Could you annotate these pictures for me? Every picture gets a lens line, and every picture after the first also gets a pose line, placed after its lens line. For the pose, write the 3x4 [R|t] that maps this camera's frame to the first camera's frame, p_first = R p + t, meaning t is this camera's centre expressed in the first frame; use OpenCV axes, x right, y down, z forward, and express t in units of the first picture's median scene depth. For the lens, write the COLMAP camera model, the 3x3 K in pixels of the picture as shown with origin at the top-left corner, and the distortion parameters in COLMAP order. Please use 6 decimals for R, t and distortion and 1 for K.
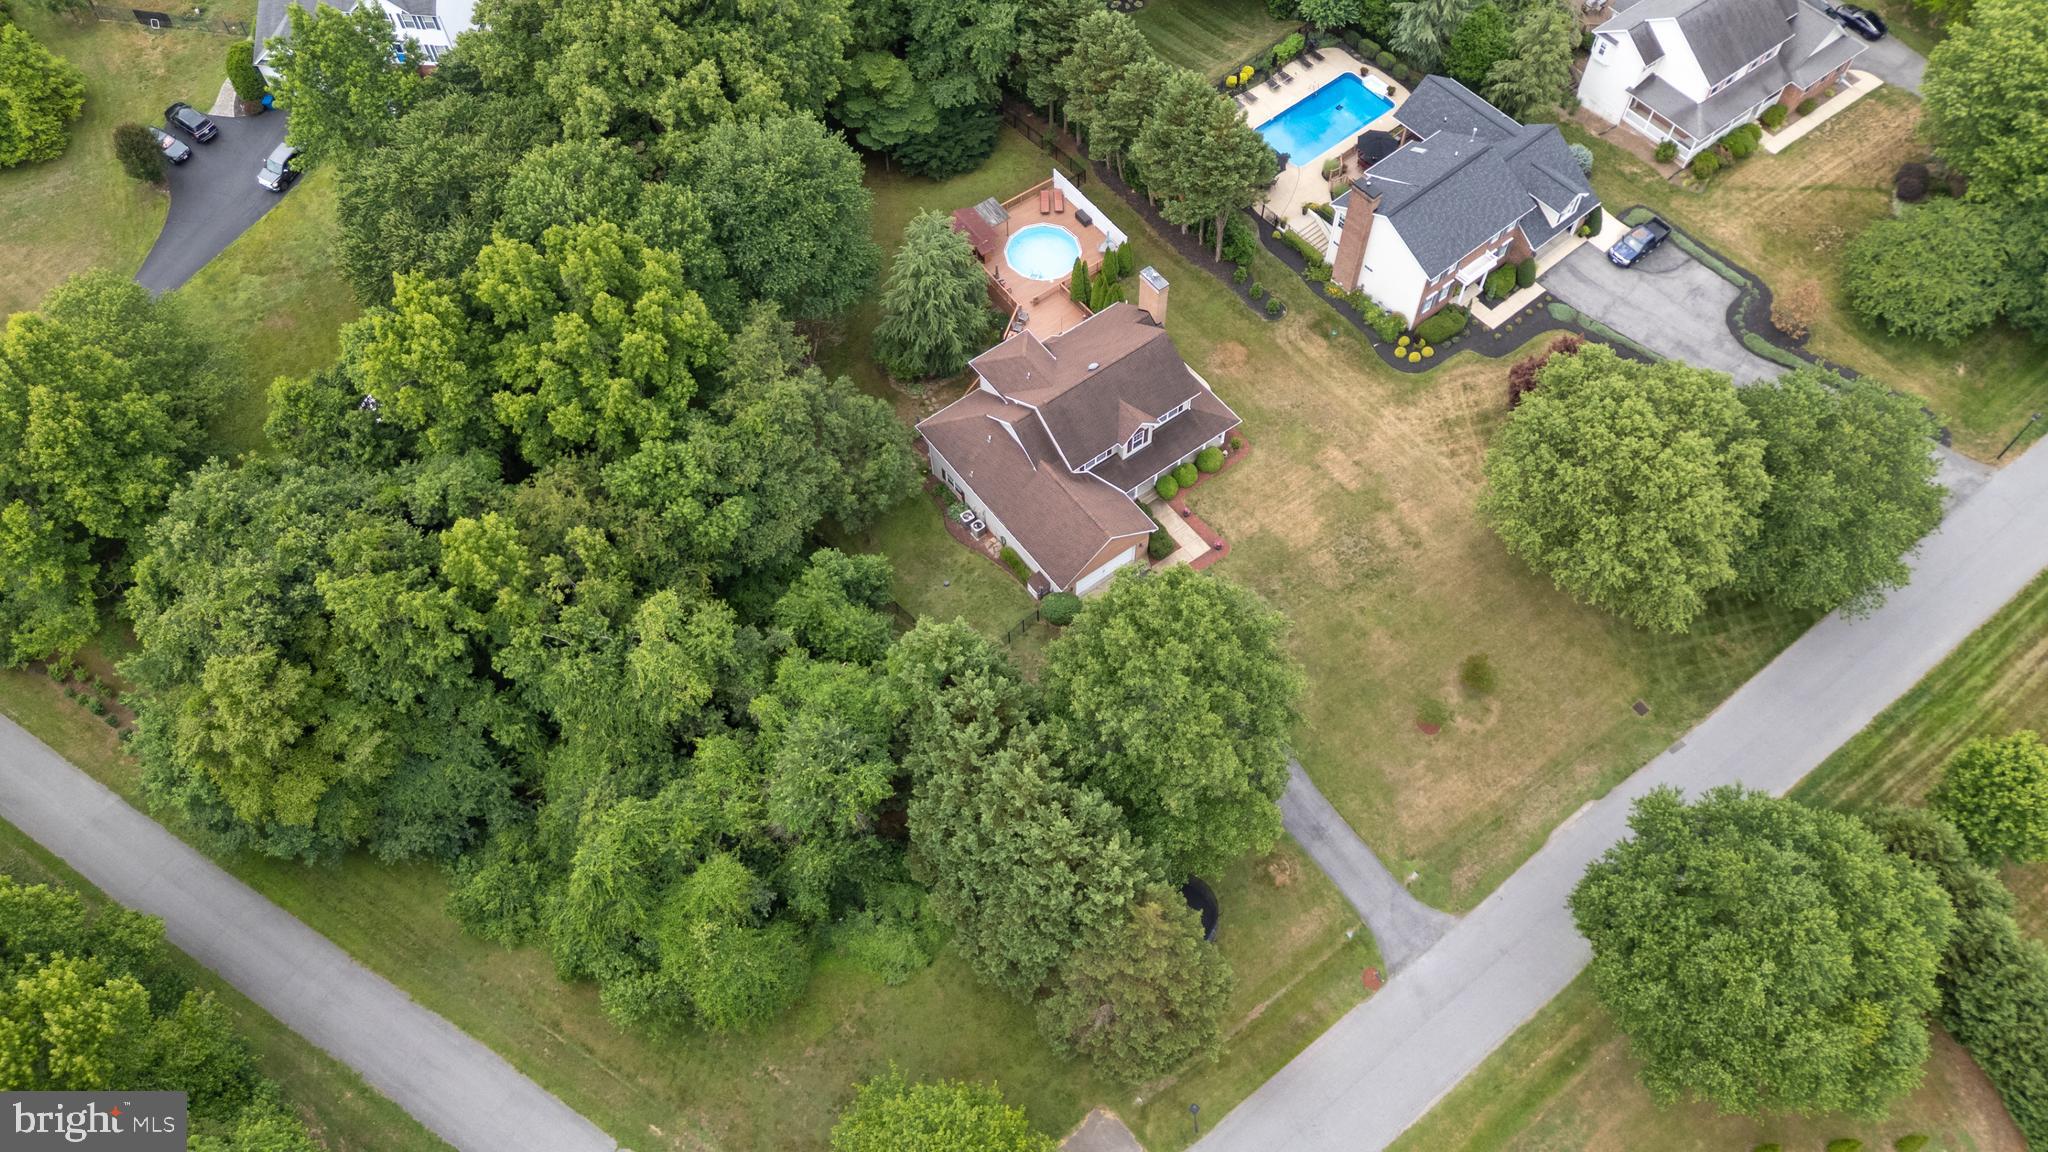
lens RADIAL K [[1498.2, 0, 1030.5], [0, 1498.2, 576.1], [0, 0, 1]] dist [0.079883, -0.076899]
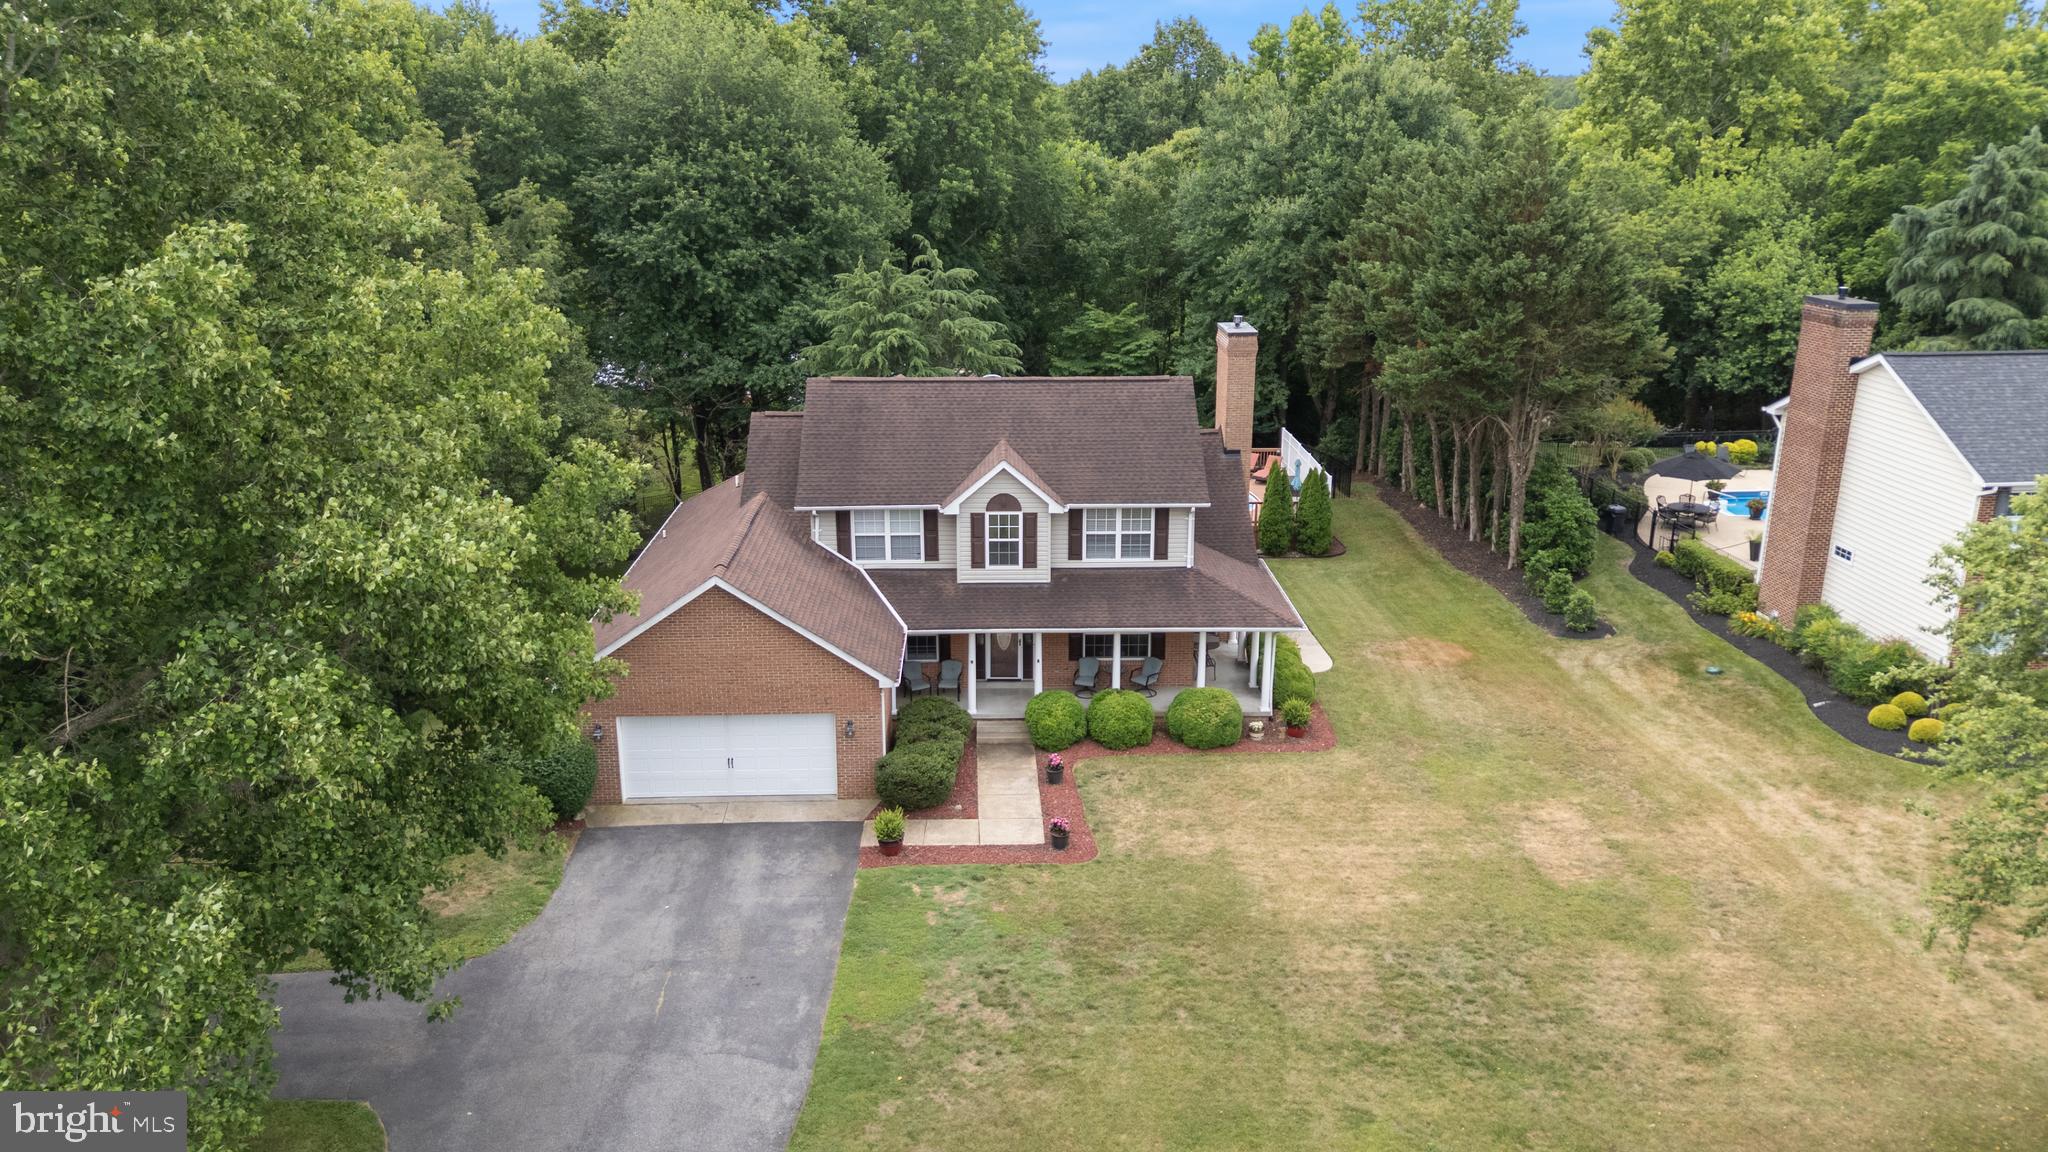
lens RADIAL K [[1498.2, 0, 1030.5], [0, 1498.2, 576.1], [0, 0, 1]] dist [0.079883, -0.076899]
pose [[0.821768, 0.181629, -0.540100, 0.267366], [-0.488586, 0.712342, -0.503838, 0.100929], [0.293225, 0.677923, 0.674122, 0.685161]]
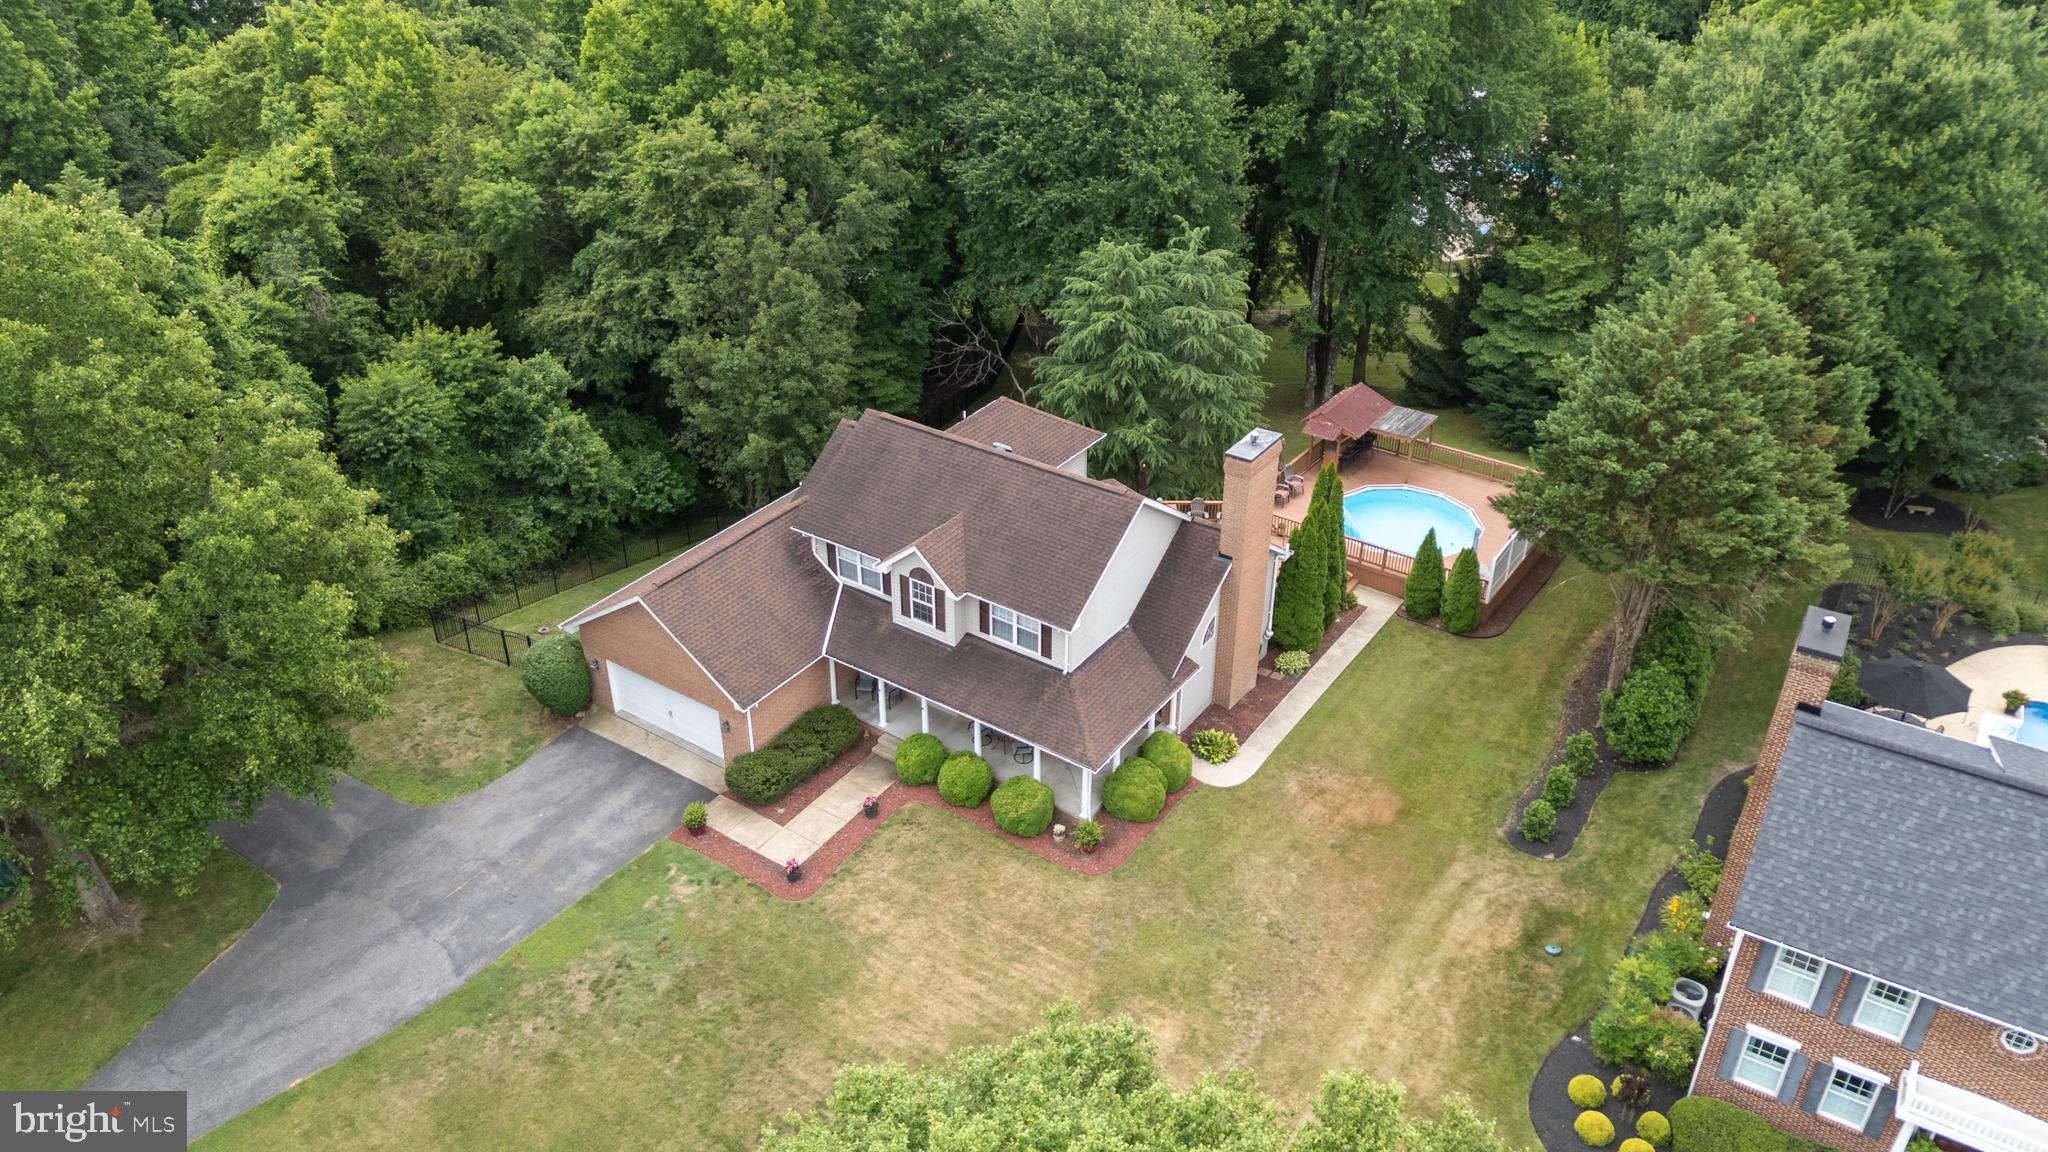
lens RADIAL K [[1498.2, 0, 1030.5], [0, 1498.2, 576.1], [0, 0, 1]] dist [0.079883, -0.076899]
pose [[0.326284, 0.507077, -0.797755, 0.412238], [-0.804147, 0.592512, 0.047720, -0.133406], [0.496877, 0.625942, 0.601091, 0.674649]]
